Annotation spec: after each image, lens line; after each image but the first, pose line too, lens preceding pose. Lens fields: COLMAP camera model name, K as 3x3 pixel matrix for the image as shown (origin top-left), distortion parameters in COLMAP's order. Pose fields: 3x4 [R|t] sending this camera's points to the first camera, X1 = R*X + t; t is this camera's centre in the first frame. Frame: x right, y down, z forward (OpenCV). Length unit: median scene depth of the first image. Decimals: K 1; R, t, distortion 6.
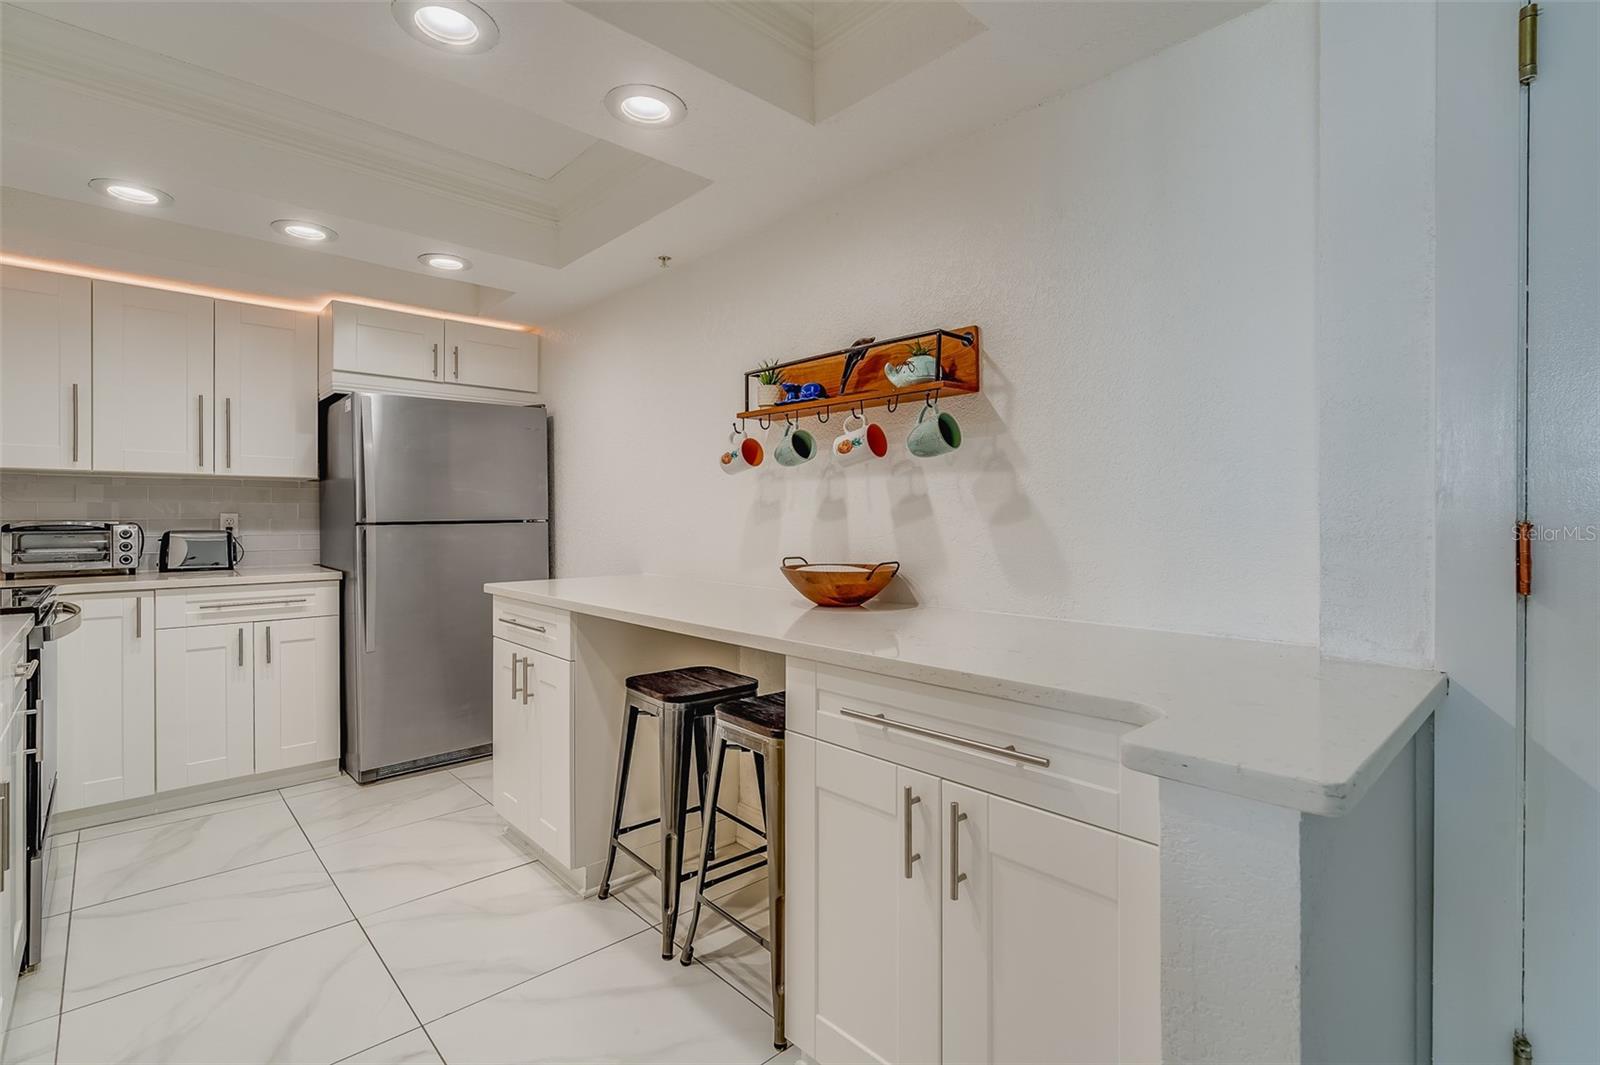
lens RADIAL K [[741.4, 0, 801.0], [0, 741.4, 519.0], [0, 0, 1]] dist [0.001891, 0.000464]
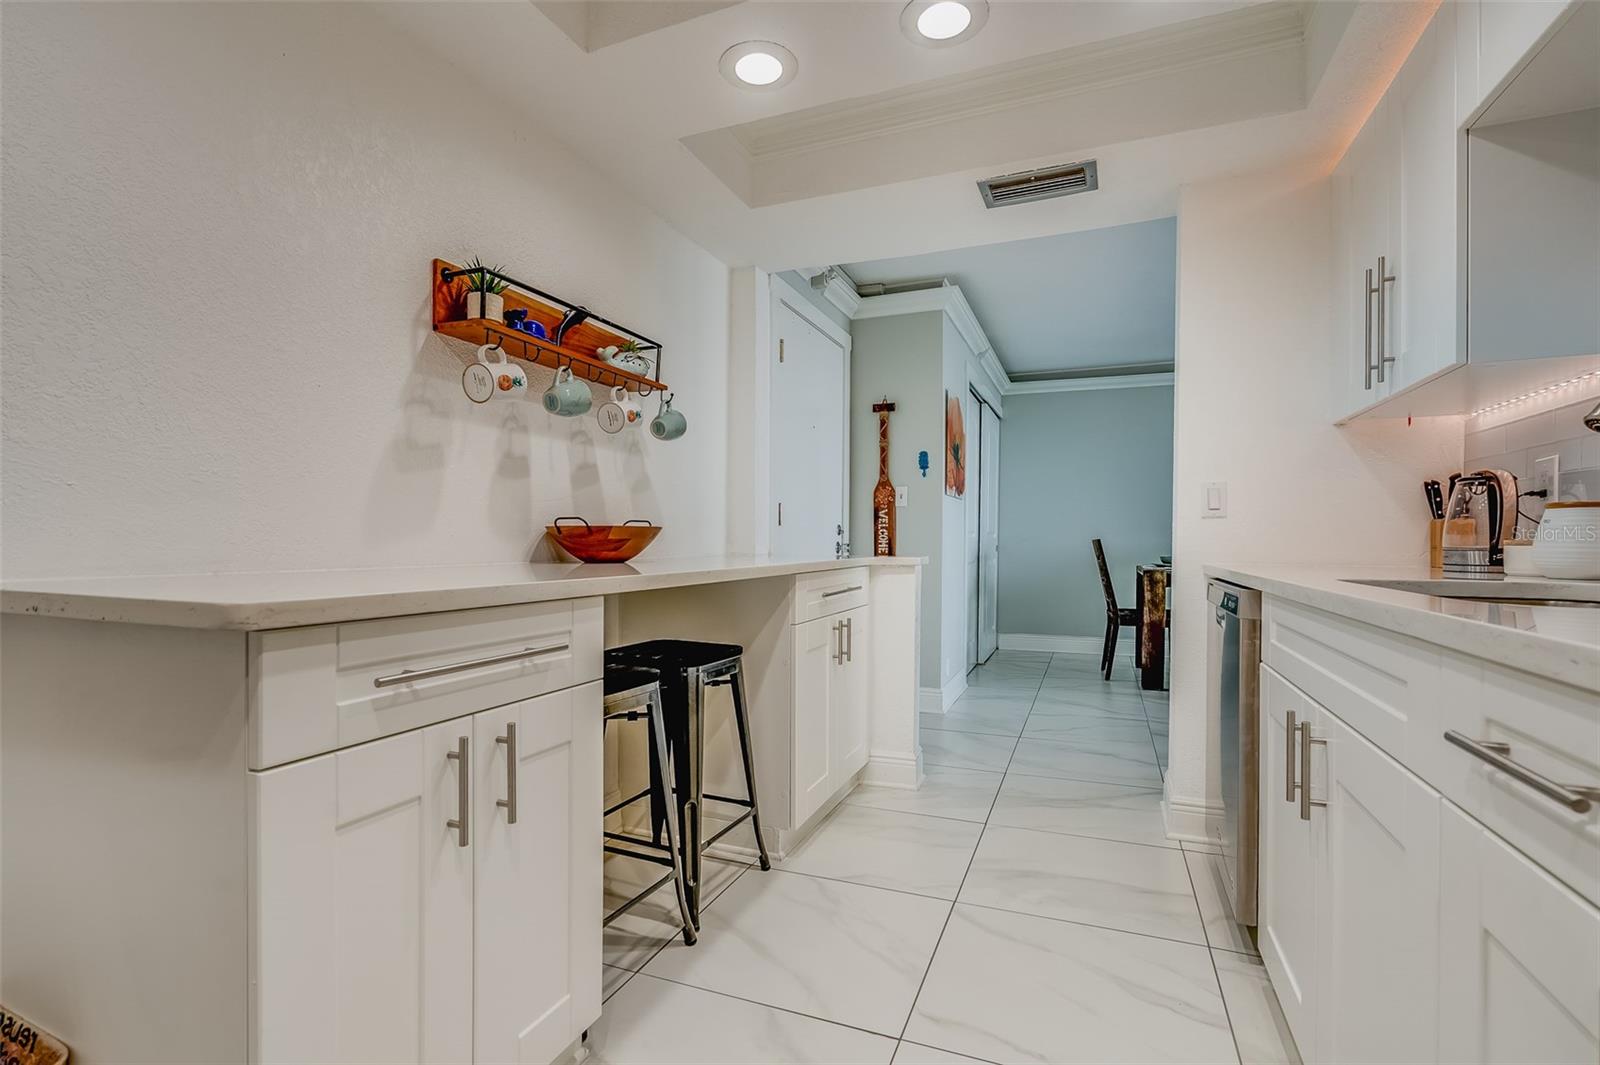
lens RADIAL K [[725.7, 0, 800.5], [0, 725.7, 537.6], [0, 0, 1]] dist [-0.000614, 0.000211]
pose [[-0.412535, -0.002923, 0.910937, -0.822104], [-0.003192, 0.999993, 0.001763, 0.064626], [-0.910936, -0.002180, -0.412541, 0.970889]]
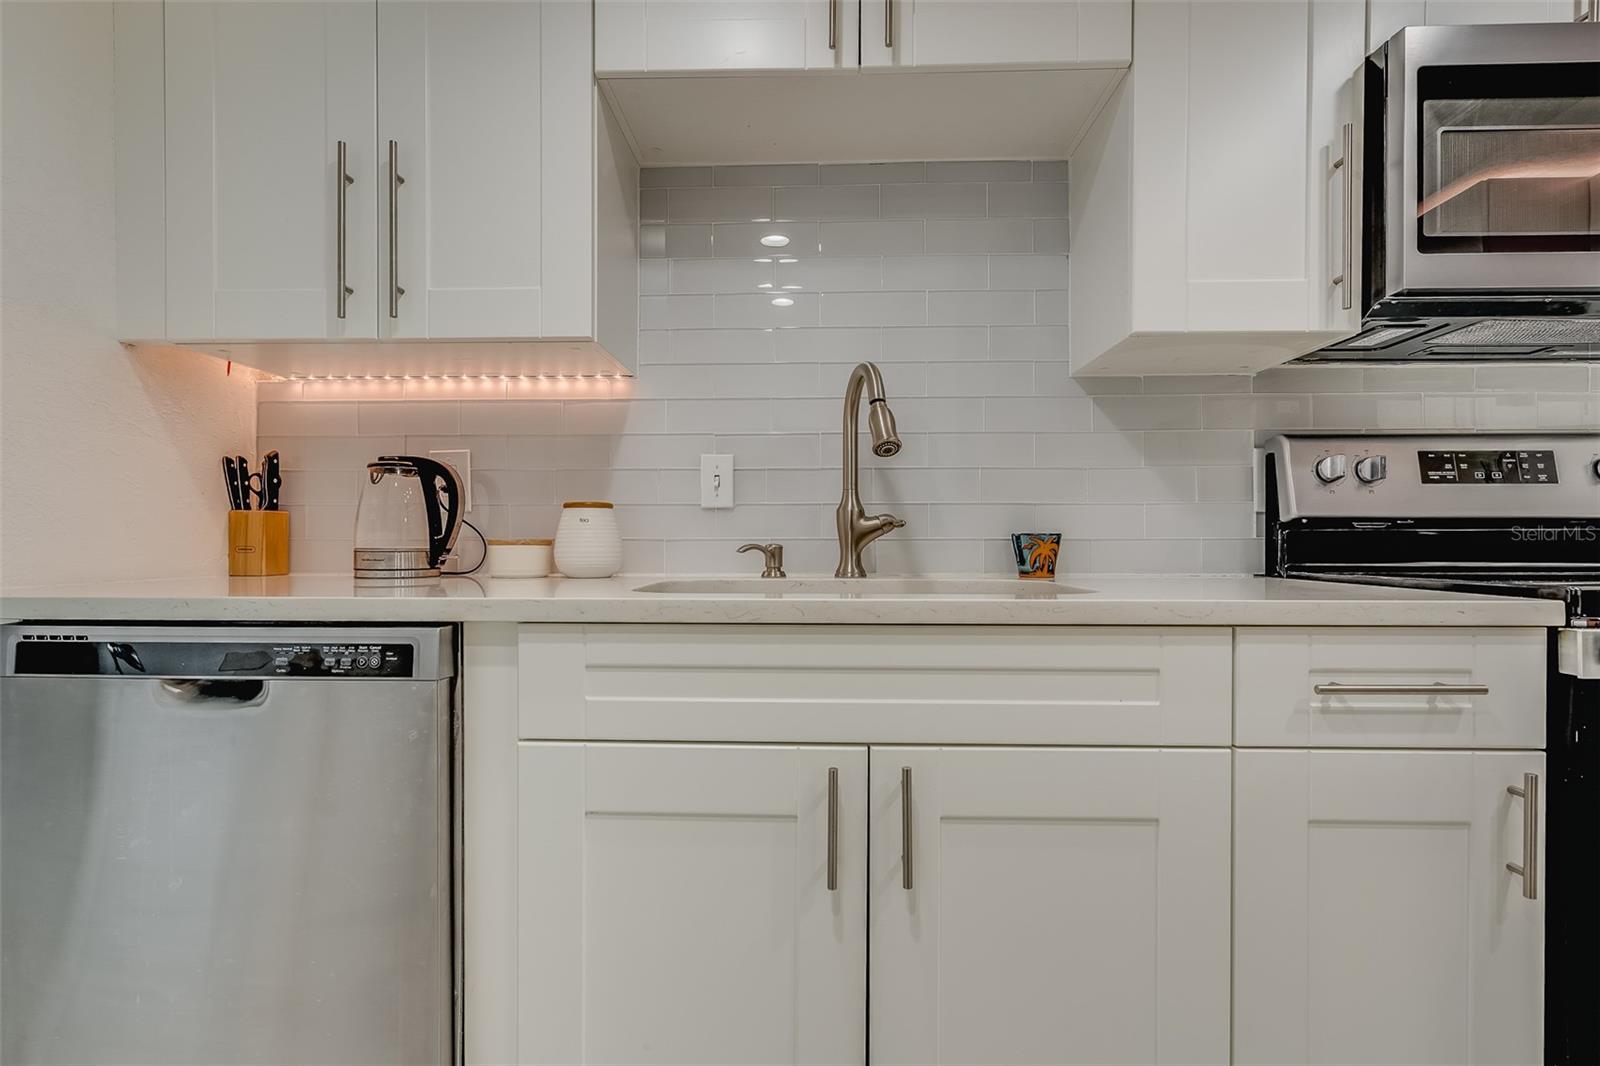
lens RADIAL K [[744.1, 0, 797.7], [0, 744.1, 542.5], [0, 0, 1]] dist [-0.000060, 0.000349]
pose [[-0.708230, -0.001079, -0.705981, -0.237088], [-0.006140, 0.999970, 0.004631, 0.063976], [0.705955, 0.007615, -0.708215, 0.723849]]
